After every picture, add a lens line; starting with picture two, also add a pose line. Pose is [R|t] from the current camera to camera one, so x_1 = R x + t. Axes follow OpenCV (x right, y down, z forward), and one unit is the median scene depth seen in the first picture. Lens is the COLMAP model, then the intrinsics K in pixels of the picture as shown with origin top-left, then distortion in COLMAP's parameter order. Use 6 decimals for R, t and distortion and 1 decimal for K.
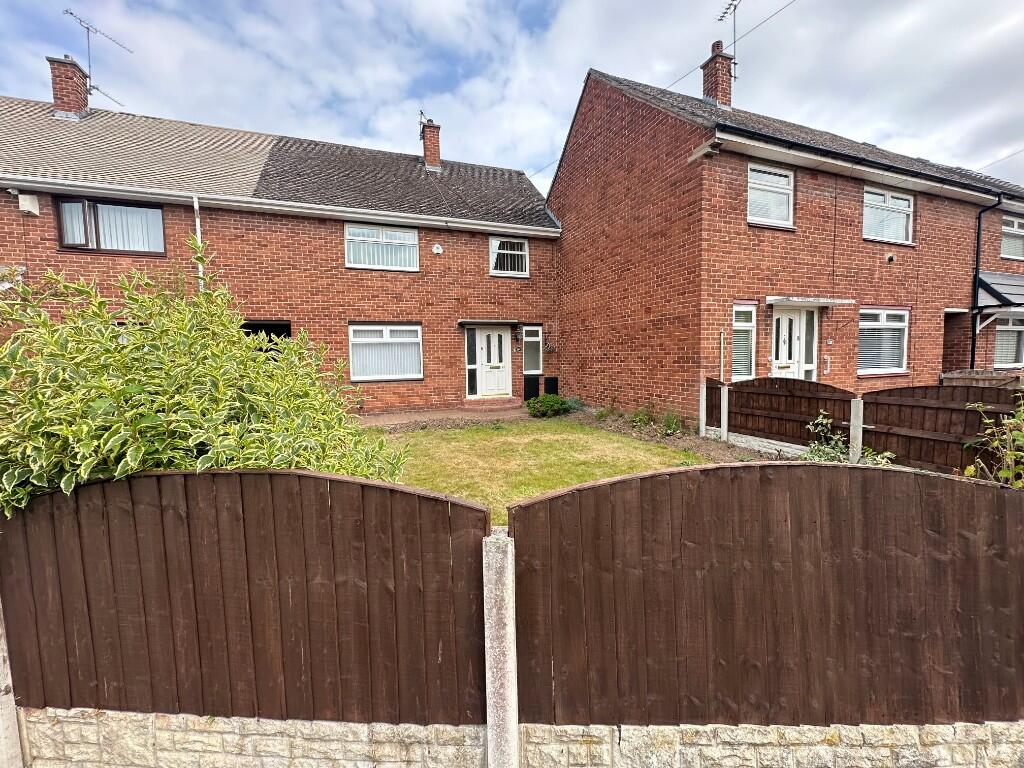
lens RADIAL K [[408.1, 0, 512.8], [0, 408.1, 383.7], [0, 0, 1]] dist [-0.002818, -0.000500]
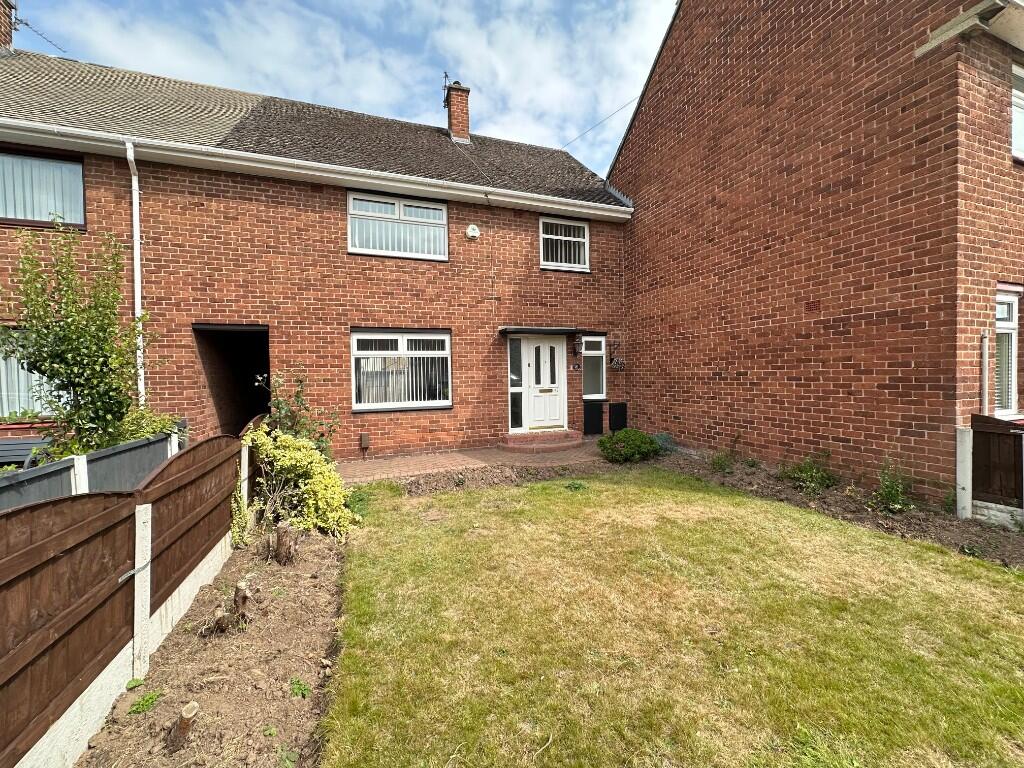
lens RADIAL K [[461.3, 0, 532.2], [0, 461.3, 383.4], [0, 0, 1]] dist [-0.001159, 0.000266]
pose [[0.999972, 0.000291, -0.007467, -0.068133], [-0.000649, 0.998843, -0.048079, -0.013687], [0.007444, 0.048082, 0.998816, 0.172744]]
